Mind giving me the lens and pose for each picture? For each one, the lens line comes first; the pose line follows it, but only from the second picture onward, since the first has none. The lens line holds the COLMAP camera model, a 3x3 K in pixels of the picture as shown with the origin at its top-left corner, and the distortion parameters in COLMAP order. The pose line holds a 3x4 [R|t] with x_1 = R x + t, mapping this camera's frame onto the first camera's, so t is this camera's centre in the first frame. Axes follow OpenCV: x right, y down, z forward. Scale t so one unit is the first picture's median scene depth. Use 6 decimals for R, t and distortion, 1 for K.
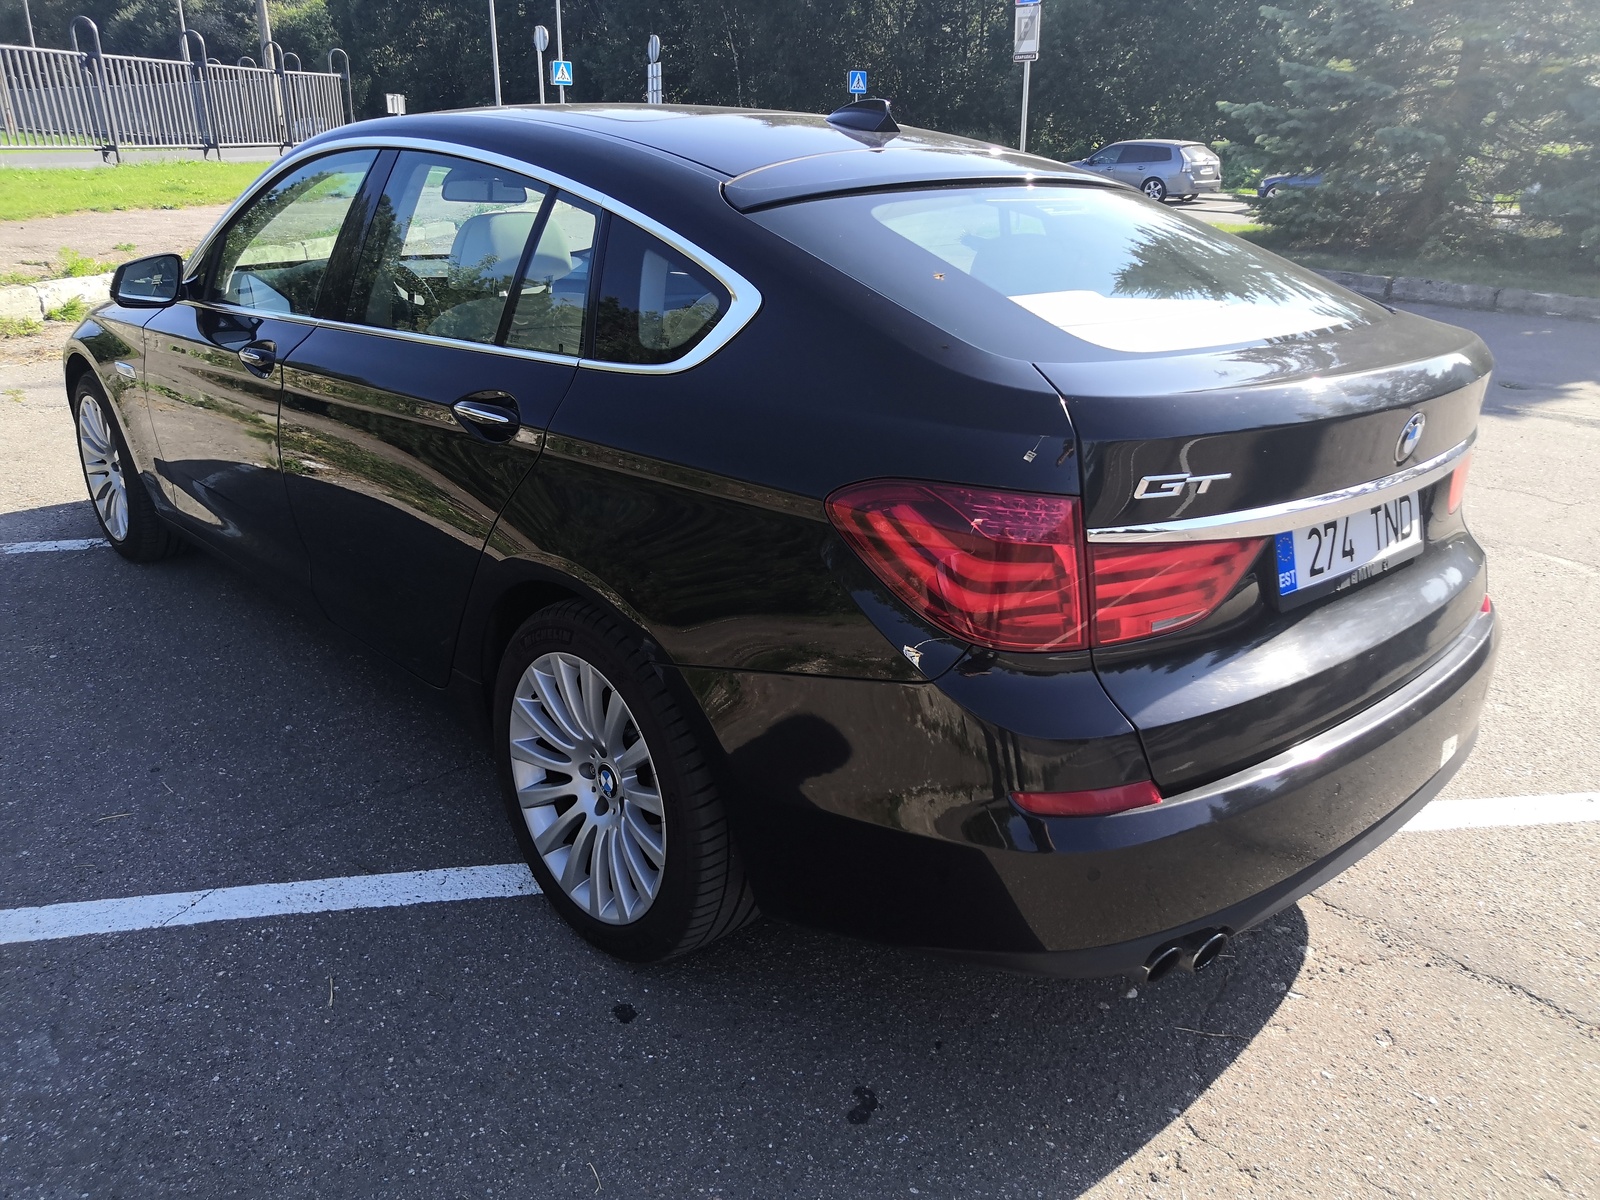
lens RADIAL K [[1242.4, 0, 807.9], [0, 1242.4, 597.0], [0, 0, 1]] dist [0.024755, 0.021936]
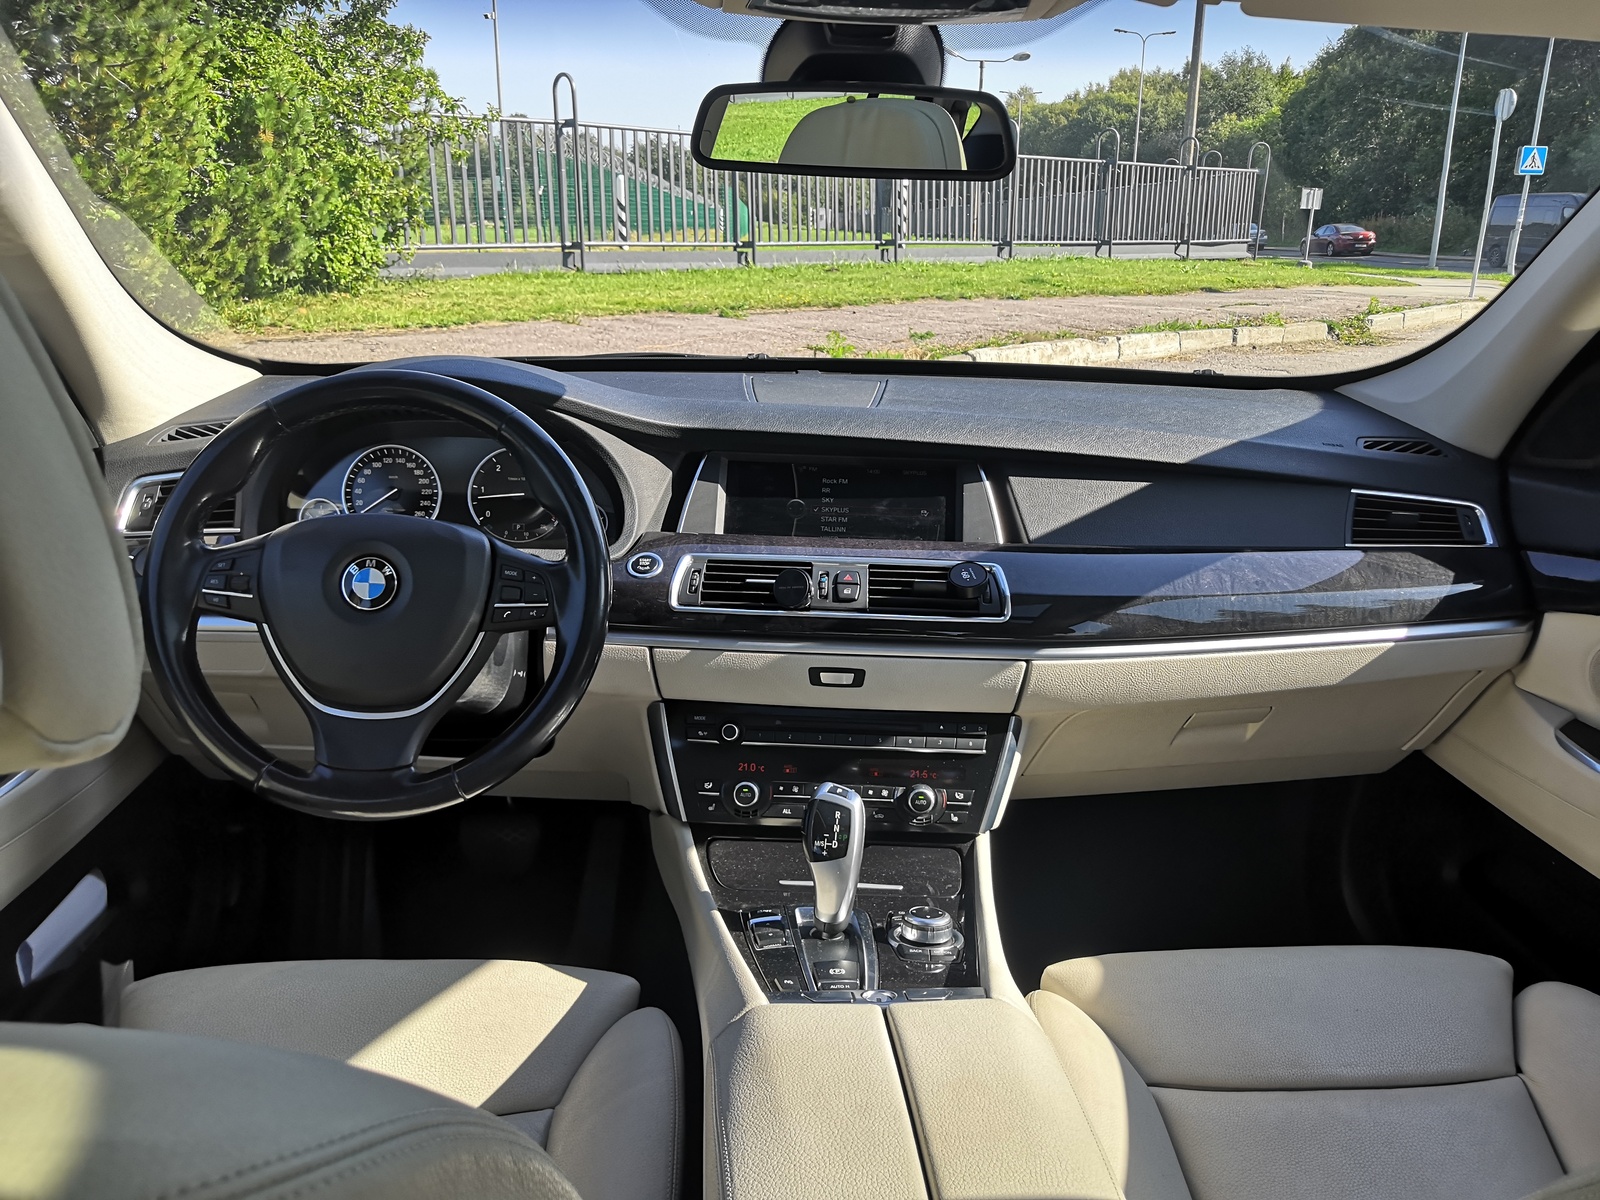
lens RADIAL K [[1242.4, 0, 800.4], [0, 1242.4, 610.2], [0, 0, 1]] dist [0.024755, 0.021936]
pose [[0.774371, 0.184621, -0.605198, -0.012786], [-0.225203, 0.974270, 0.009056, -0.034707], [0.591298, 0.129280, 0.796023, 0.124421]]
